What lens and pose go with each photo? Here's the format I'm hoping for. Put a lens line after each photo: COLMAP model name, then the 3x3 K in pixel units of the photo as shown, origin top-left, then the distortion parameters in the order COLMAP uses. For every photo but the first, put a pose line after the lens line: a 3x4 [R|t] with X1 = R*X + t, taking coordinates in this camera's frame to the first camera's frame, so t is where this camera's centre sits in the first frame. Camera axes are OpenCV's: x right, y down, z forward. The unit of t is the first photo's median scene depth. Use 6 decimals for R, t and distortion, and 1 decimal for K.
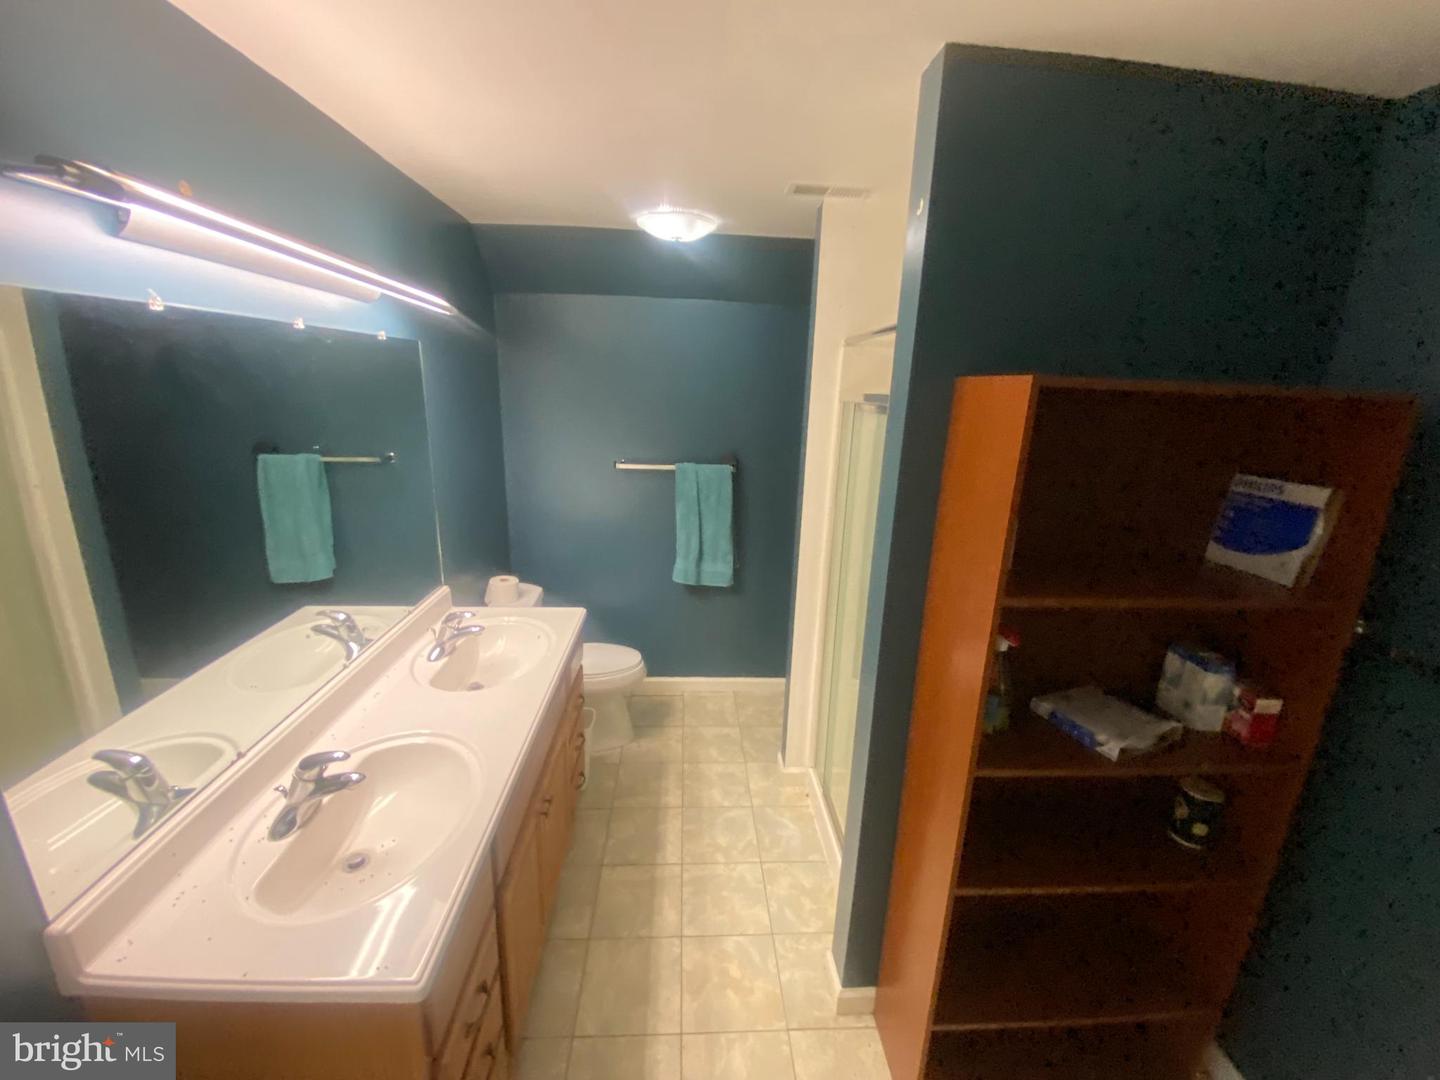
lens RADIAL K [[575.7, 0, 713.5], [0, 575.7, 536.1], [0, 0, 1]] dist [0.003762, -0.013407]
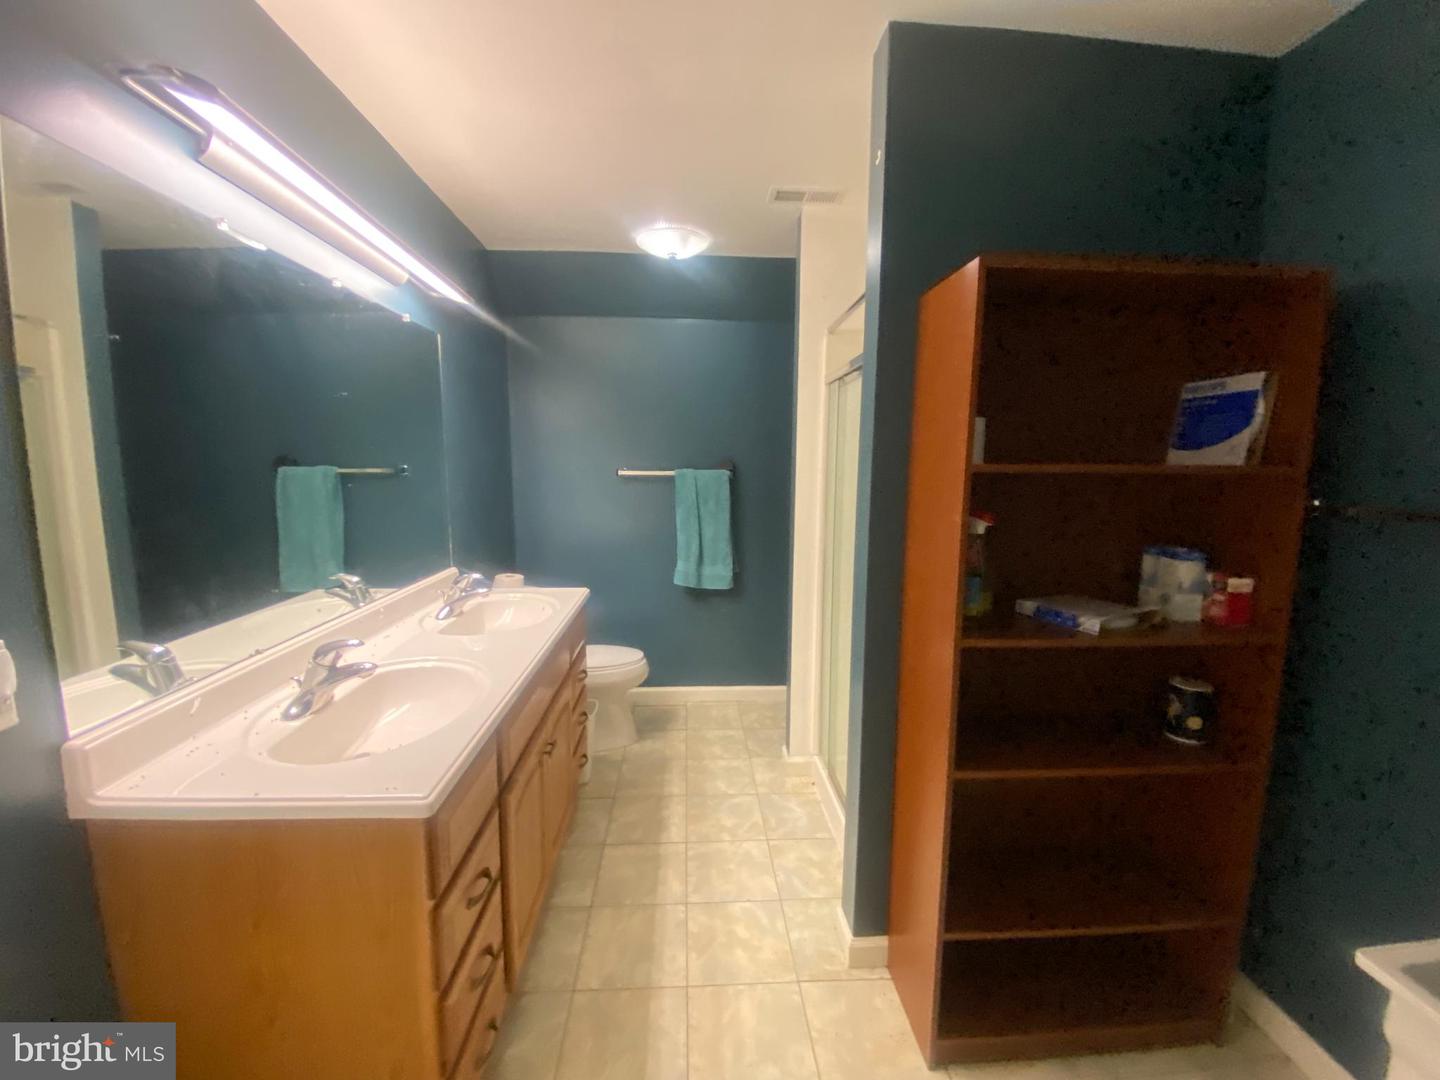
lens RADIAL K [[575.7, 0, 714.3], [0, 575.7, 540.4], [0, 0, 1]] dist [0.003762, -0.013407]
pose [[0.999726, -0.023364, -0.001443, 0.007298], [0.023005, 0.992008, -0.124061, 0.235320], [0.004330, 0.123994, 0.992274, -0.041977]]
